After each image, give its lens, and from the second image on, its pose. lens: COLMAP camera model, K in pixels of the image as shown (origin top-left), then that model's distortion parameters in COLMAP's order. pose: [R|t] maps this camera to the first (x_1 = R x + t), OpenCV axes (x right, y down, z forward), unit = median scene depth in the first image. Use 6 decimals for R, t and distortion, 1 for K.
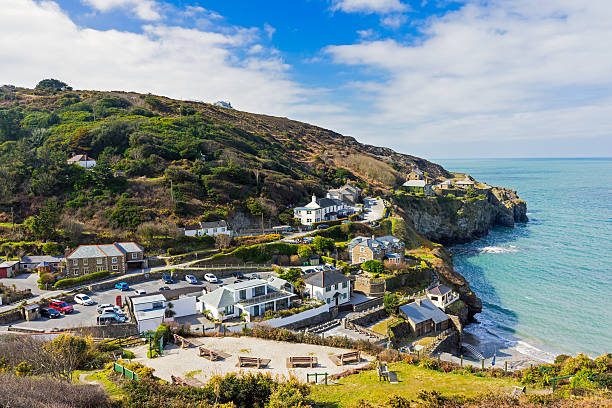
lens RADIAL K [[442.7, 0, 306.0], [0, 442.7, 204.0], [0, 0, 1]] dist [-0.031974, 0.002110]
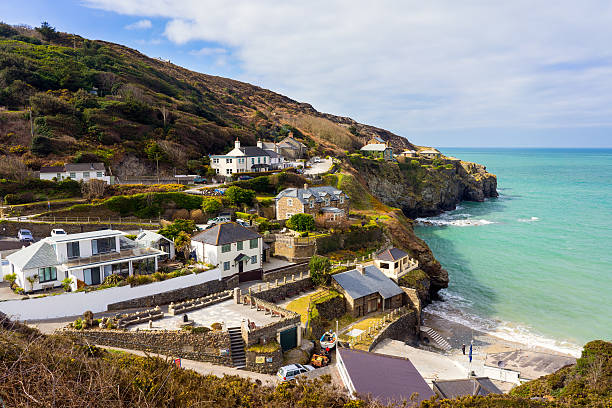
lens RADIAL K [[442.7, 0, 306.0], [0, 442.7, 204.0], [0, 0, 1]] dist [-0.031974, 0.002110]
pose [[0.997667, 0.006492, 0.067965, 0.110531], [-0.007890, 0.999763, 0.020311, 0.096878], [-0.067817, -0.020800, 0.997481, 0.281709]]
